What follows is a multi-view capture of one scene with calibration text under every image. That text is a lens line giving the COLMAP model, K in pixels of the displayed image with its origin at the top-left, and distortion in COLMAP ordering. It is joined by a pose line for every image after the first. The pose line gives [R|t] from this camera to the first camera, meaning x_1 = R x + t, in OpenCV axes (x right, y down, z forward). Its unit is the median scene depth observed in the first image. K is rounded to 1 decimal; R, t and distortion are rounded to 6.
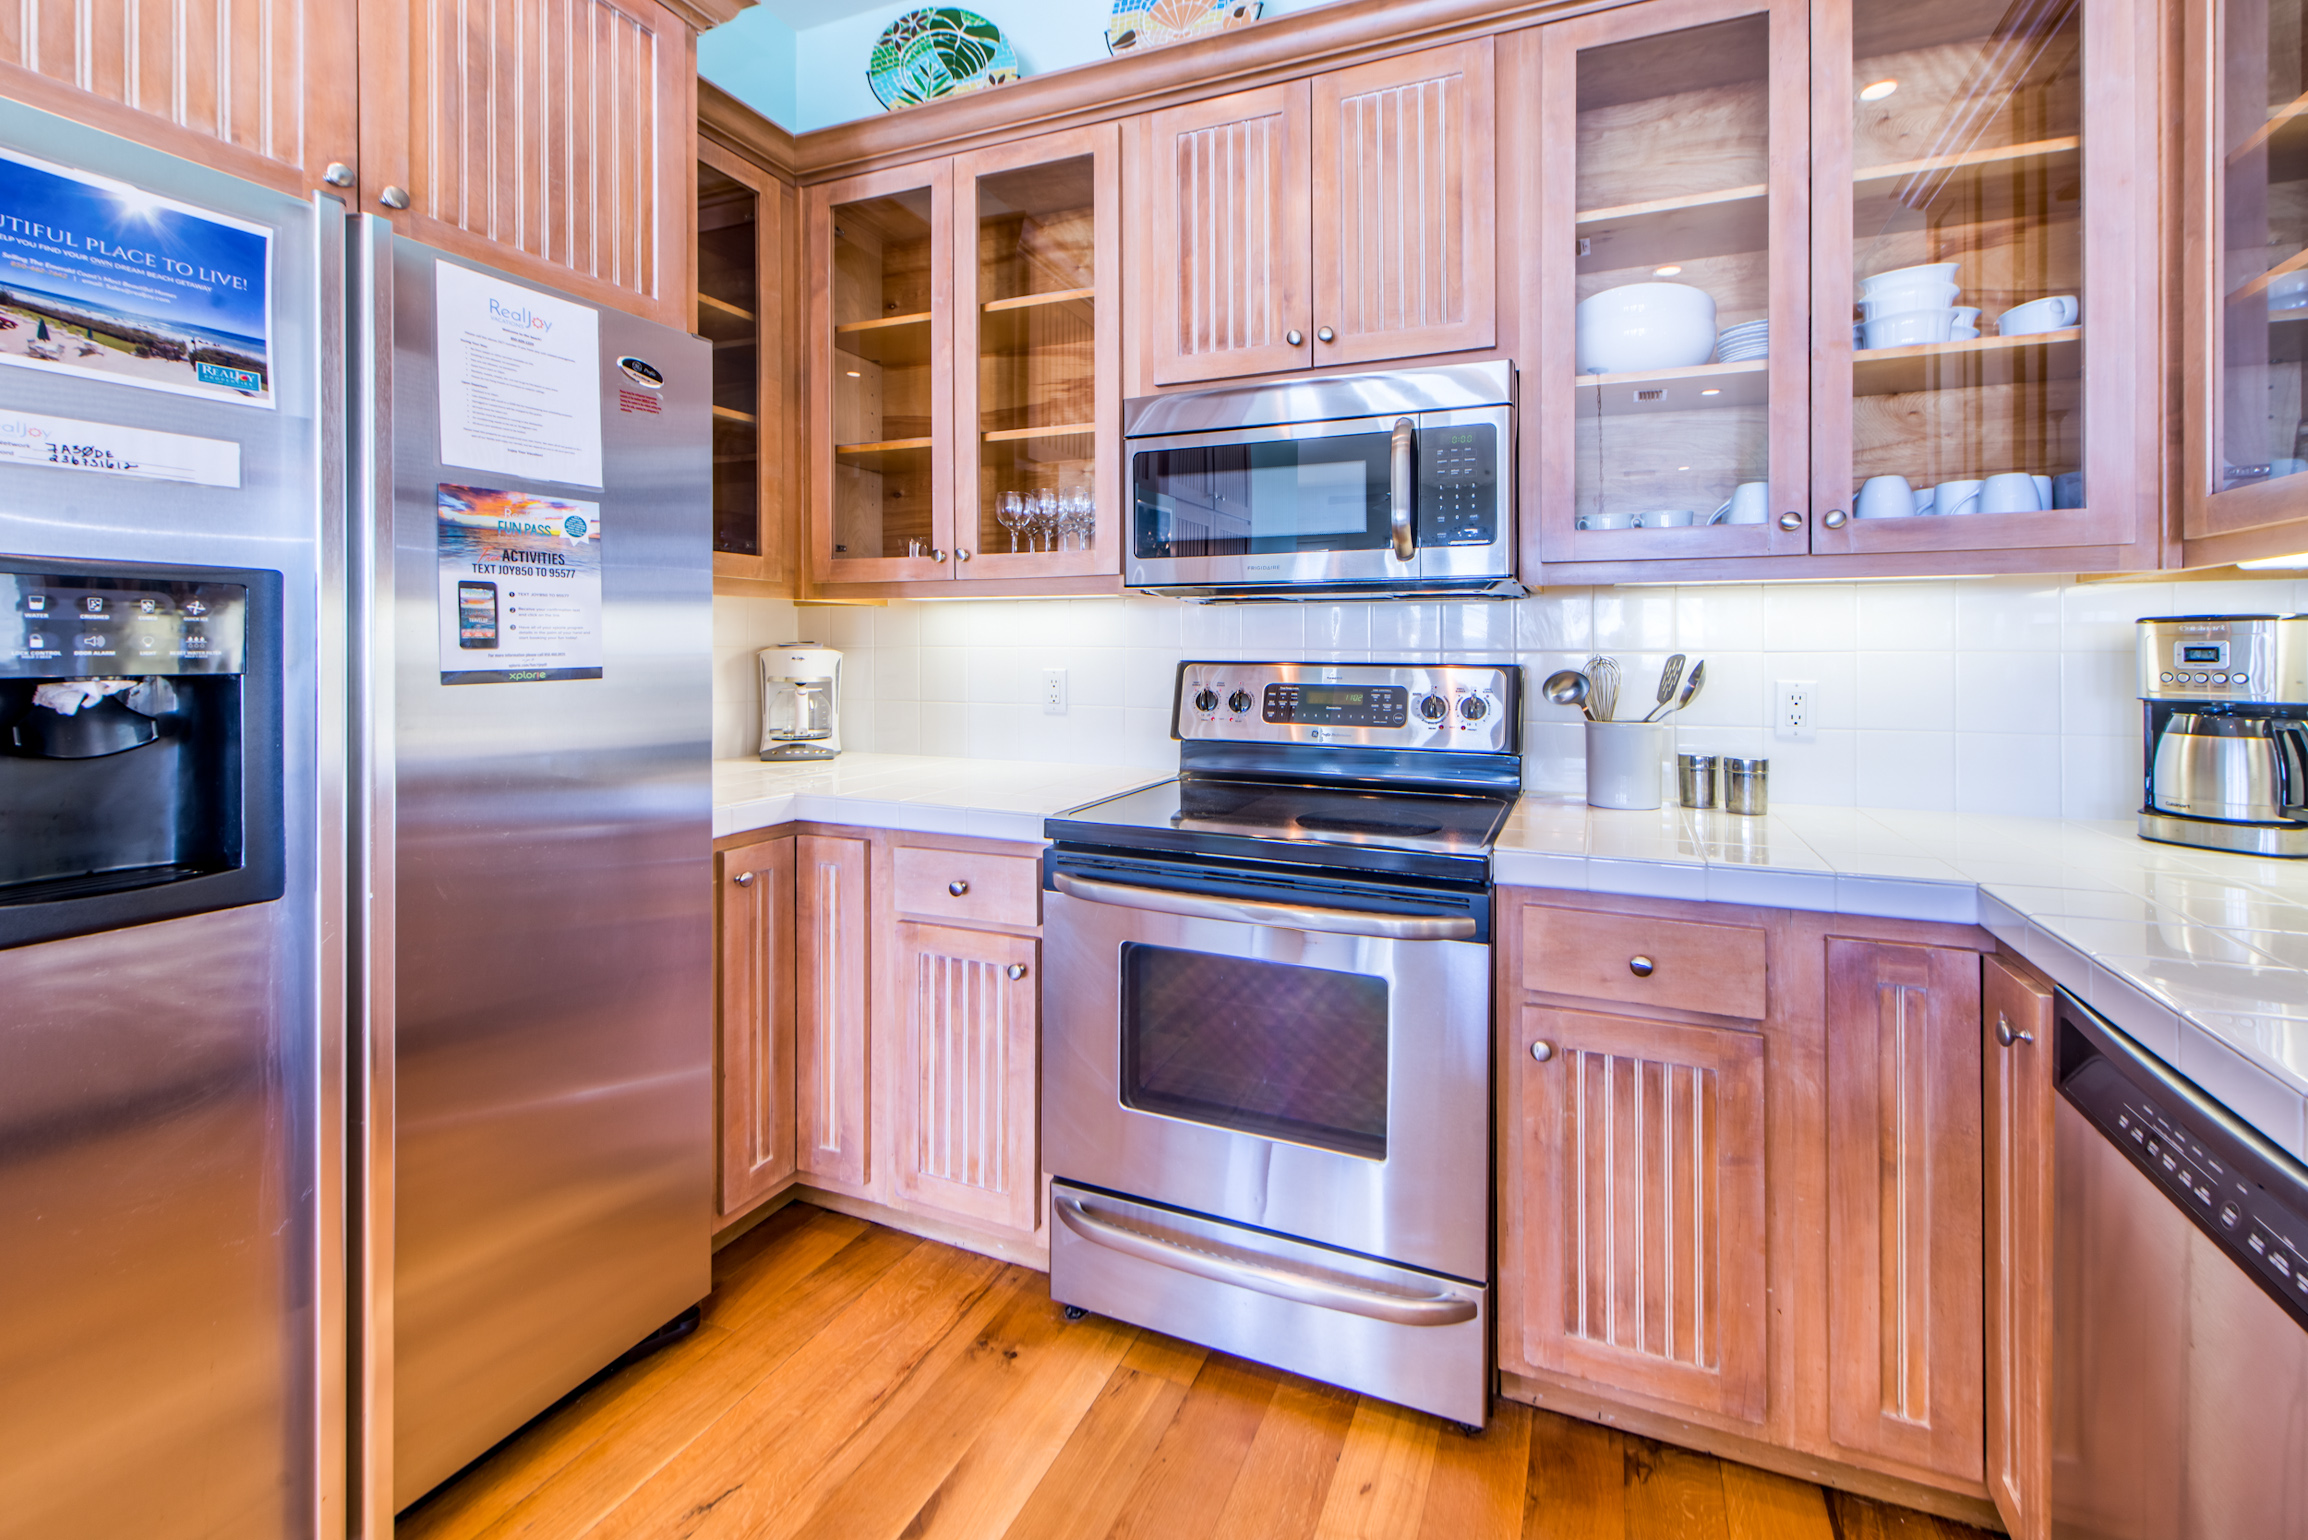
lens RADIAL K [[996.0, 0, 1125.1], [0, 996.0, 640.2], [0, 0, 1]] dist [0.007737, -0.000126]
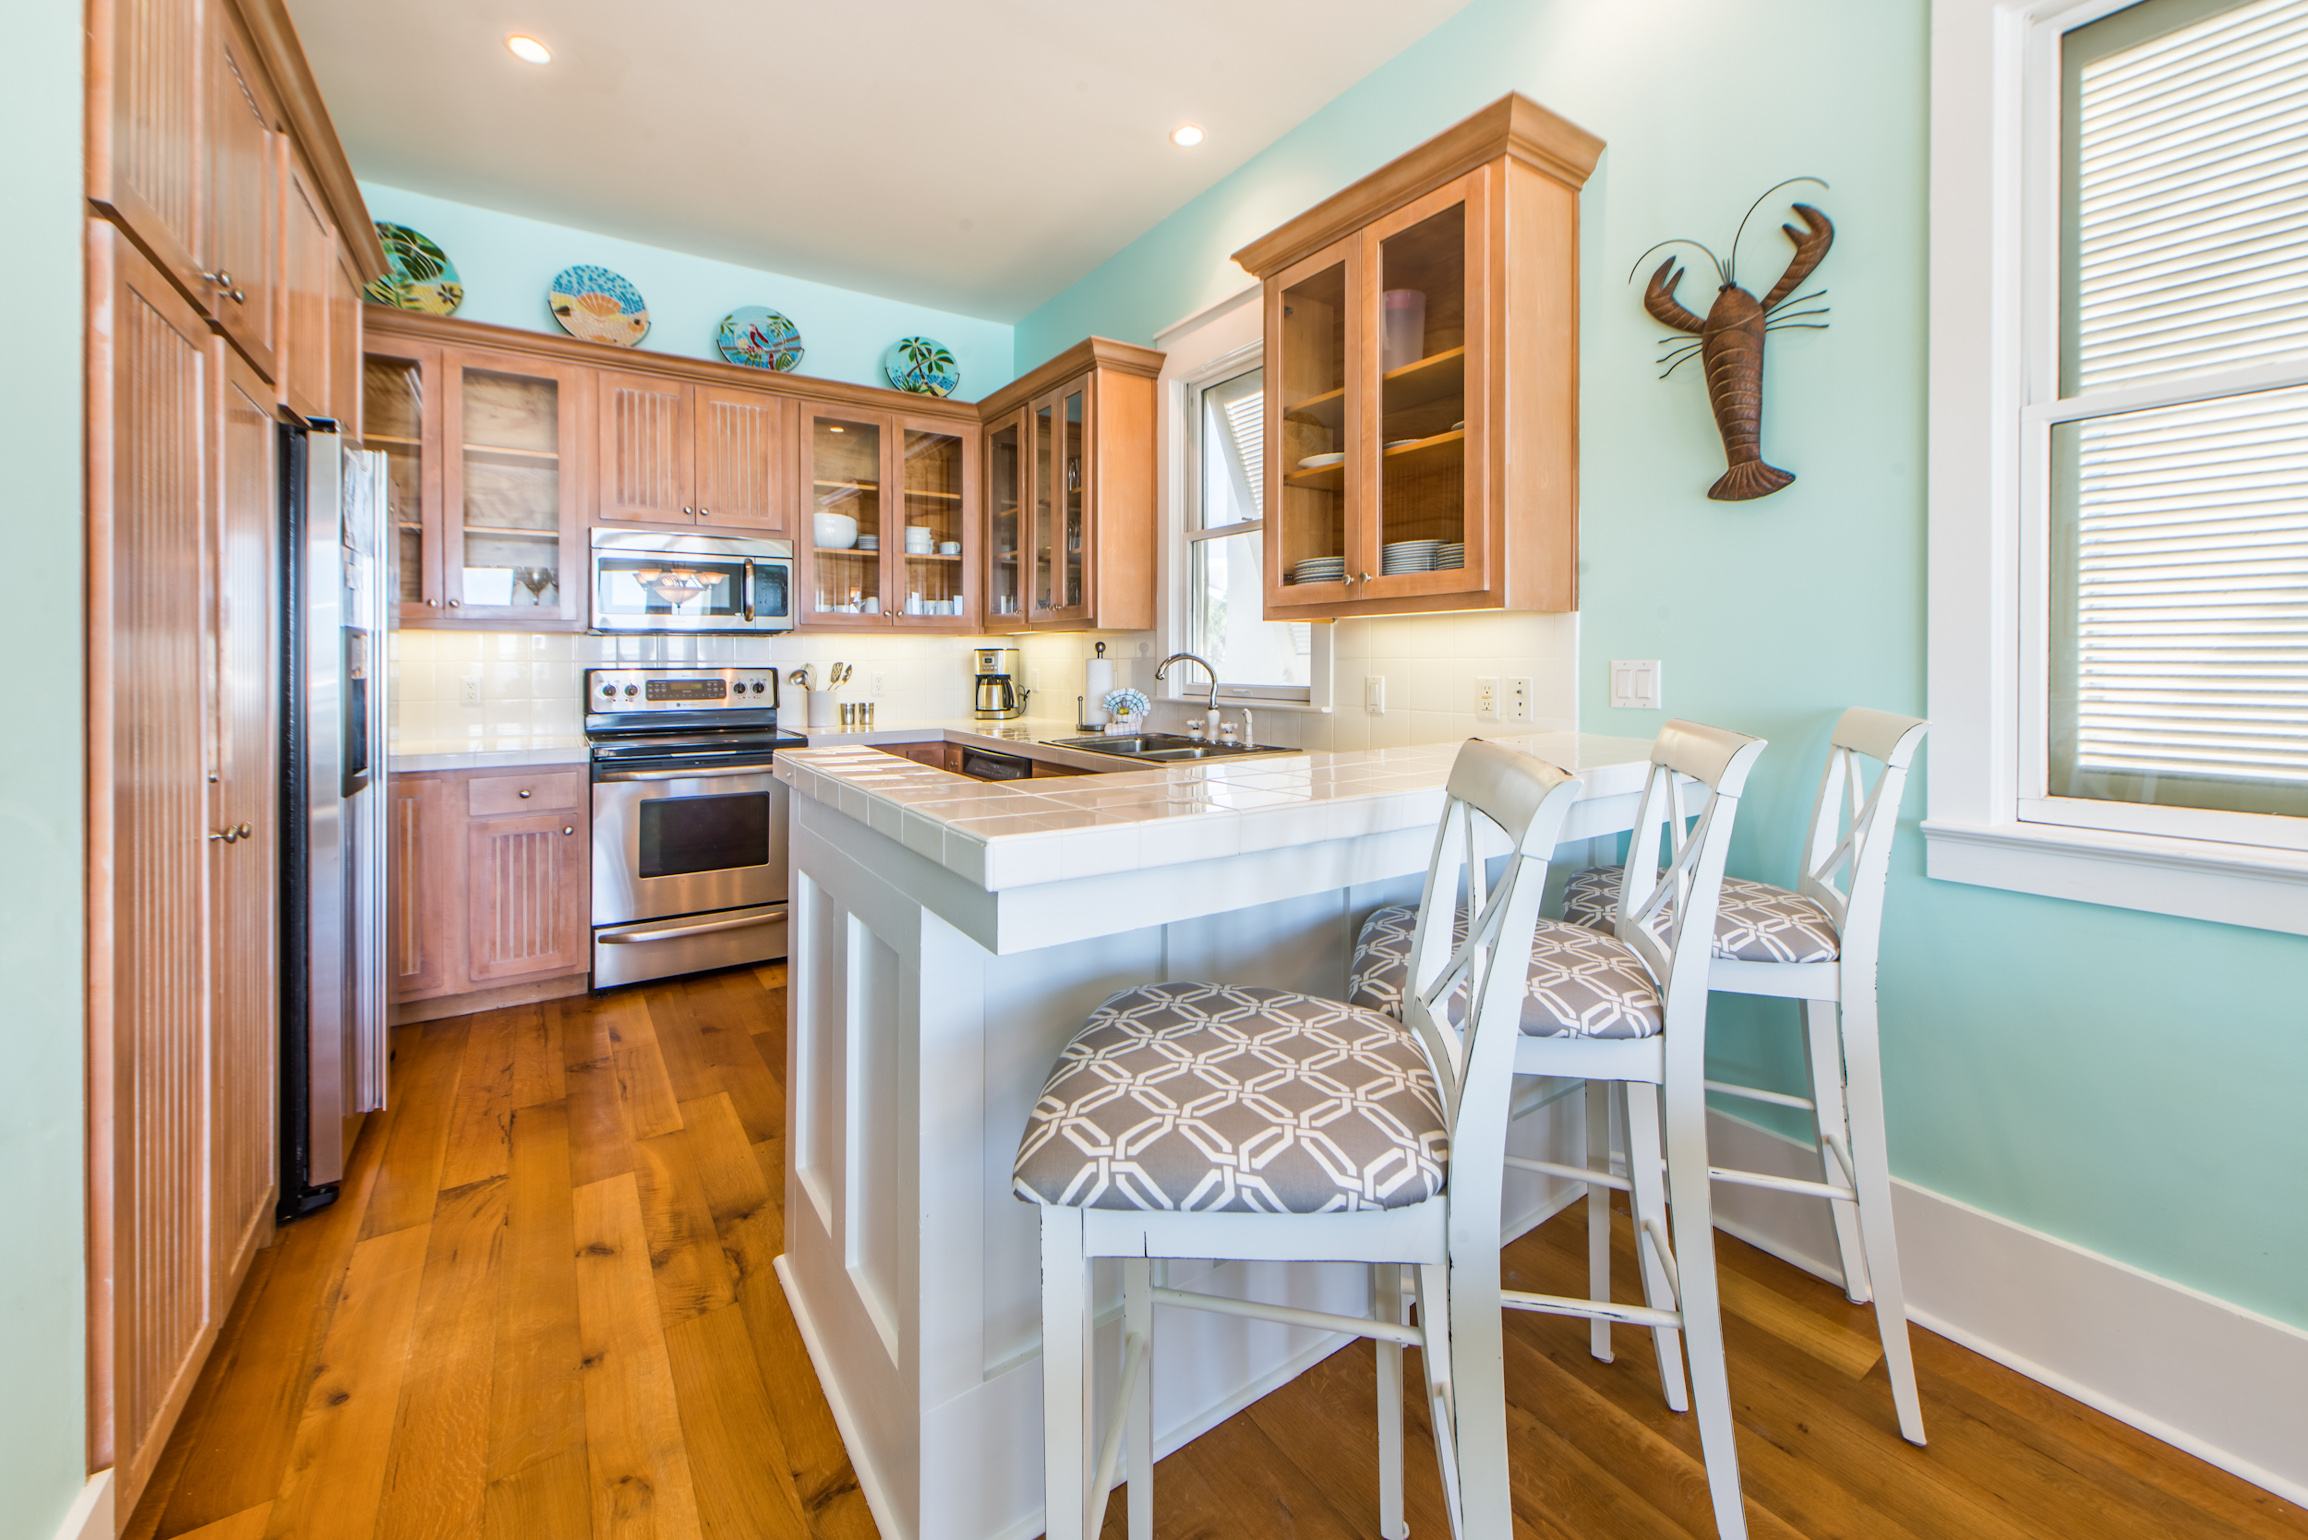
lens RADIAL K [[910.2, 0, 1146.2], [0, 910.2, 663.3], [0, 0, 1]] dist [-0.021446, 0.006405]
pose [[0.539415, -0.009604, 0.841985, -0.944020], [-0.001472, 0.999923, 0.012348, -0.011987], [-0.842039, -0.007900, 0.539359, -0.850266]]
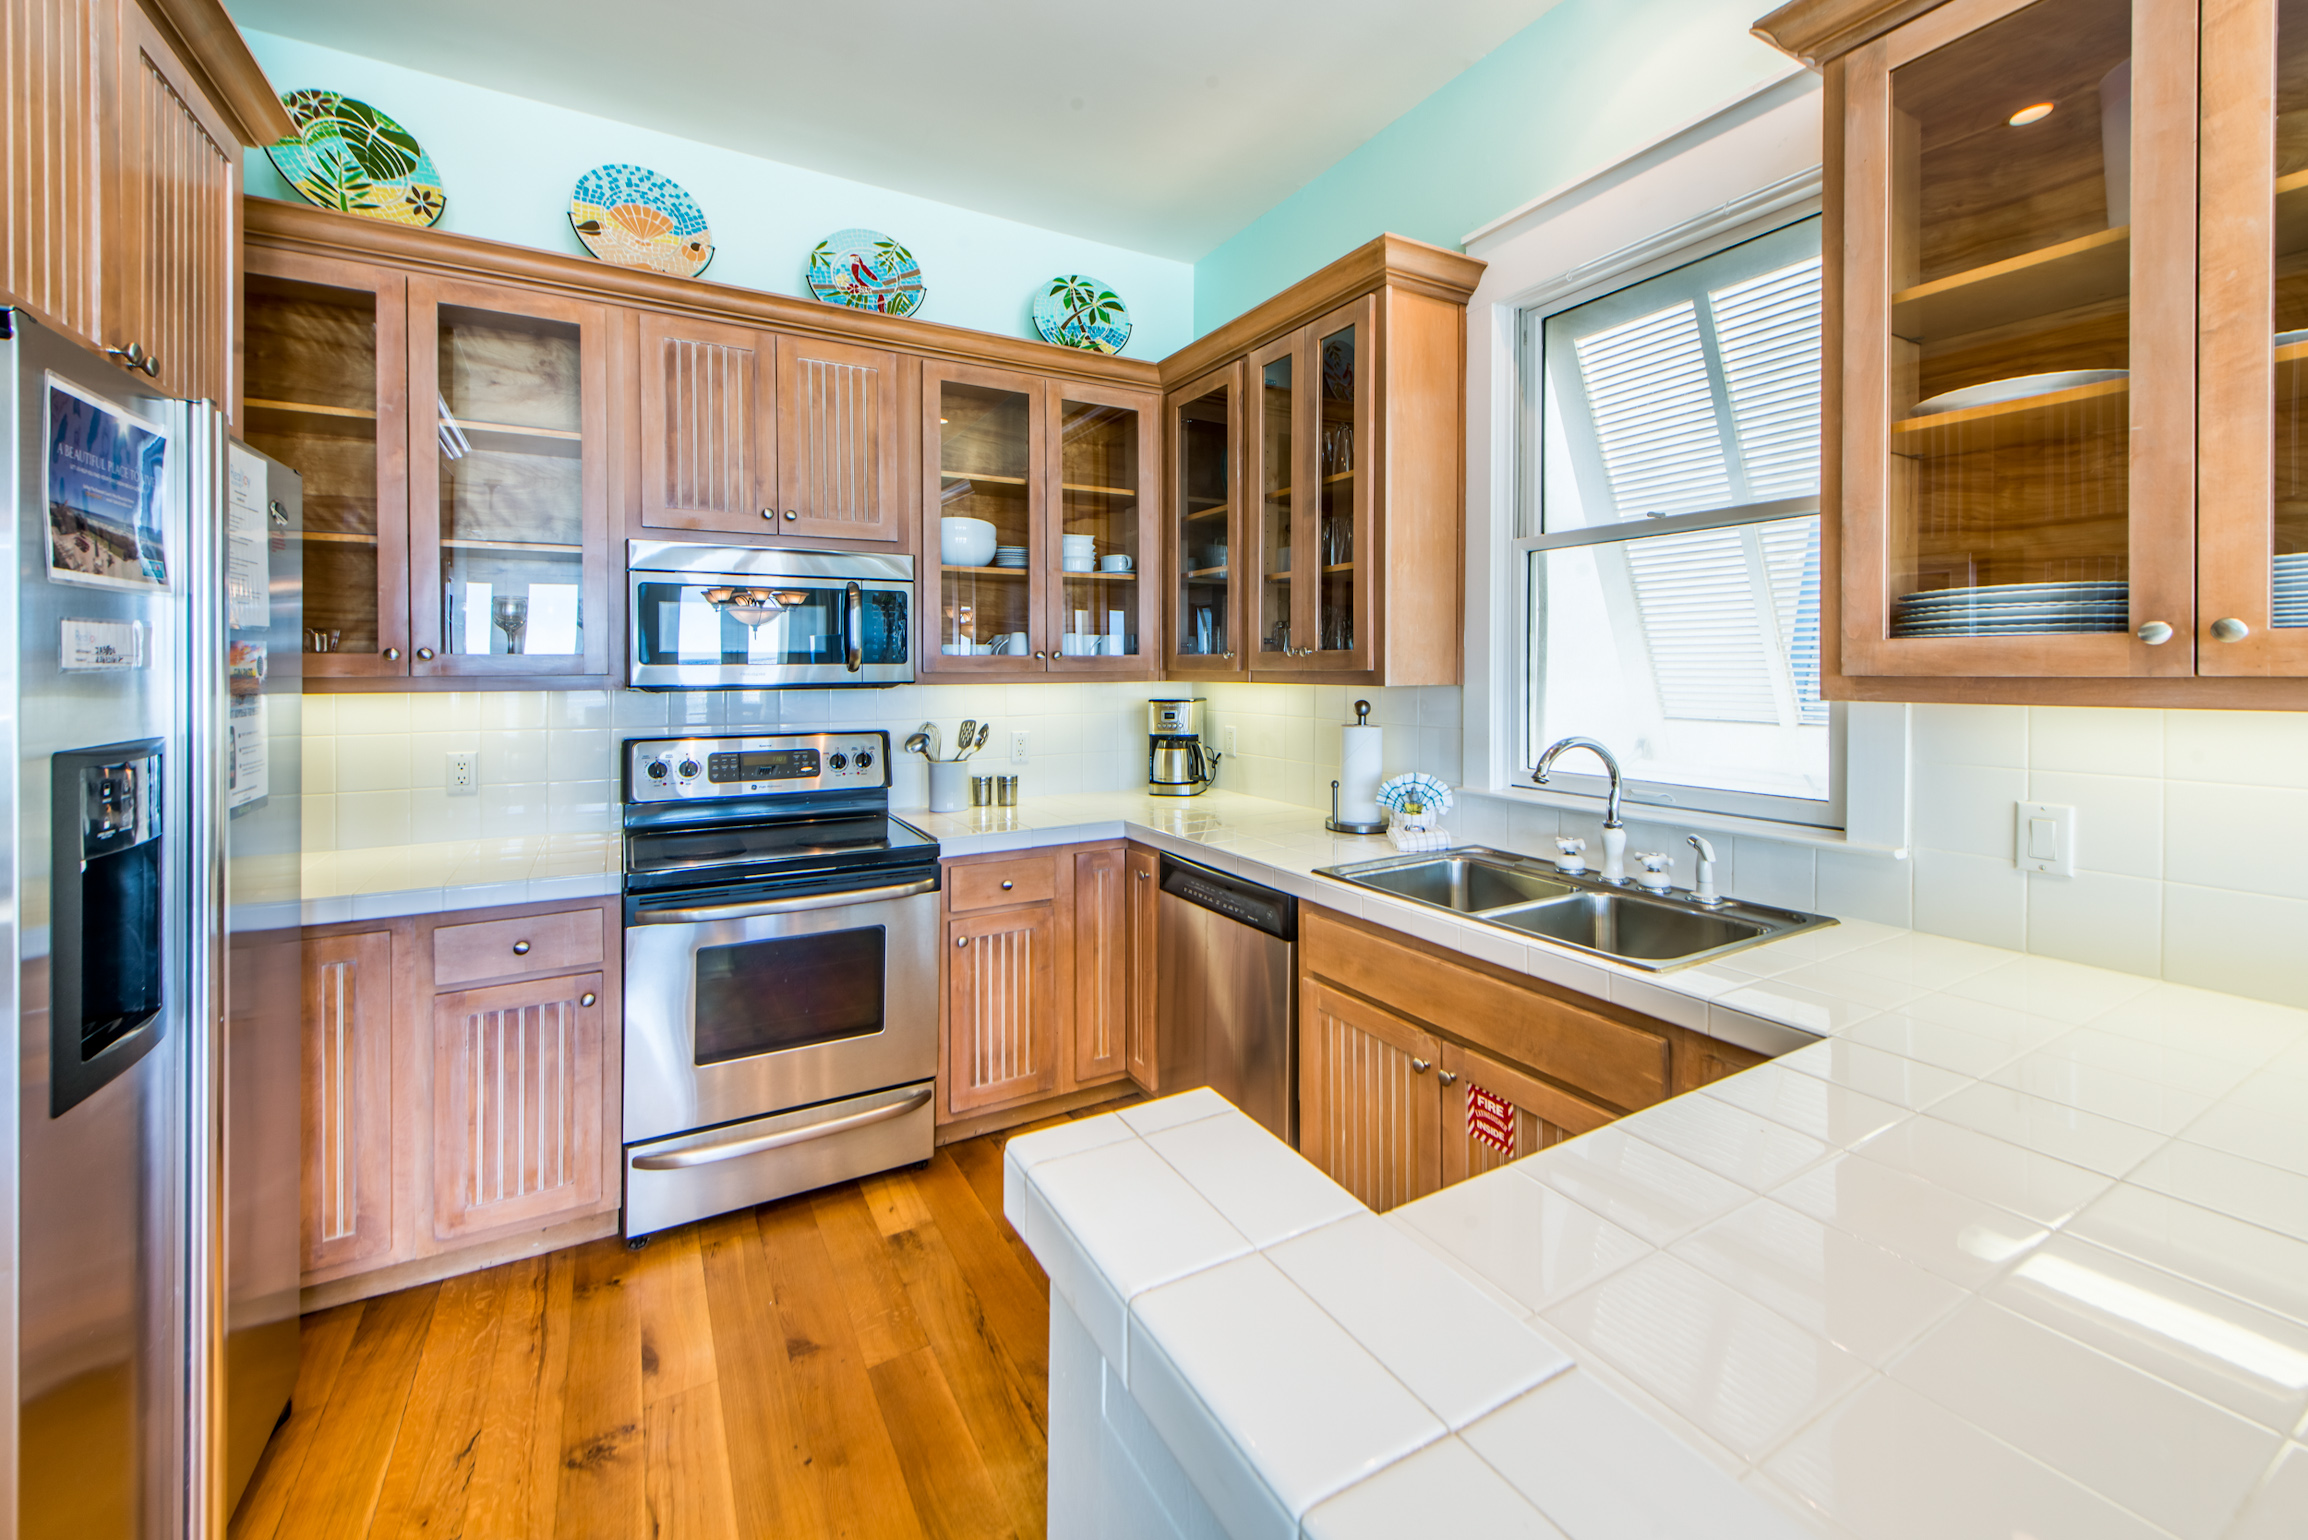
lens RADIAL K [[965.2, 0, 1192.0], [0, 965.2, 667.8], [0, 0, 1]] dist [0.000940, 0.000032]
pose [[0.581995, -0.002706, 0.813188, -0.640034], [0.002945, 0.999995, 0.001219, -0.084512], [-0.813187, 0.001685, 0.582000, -0.325771]]
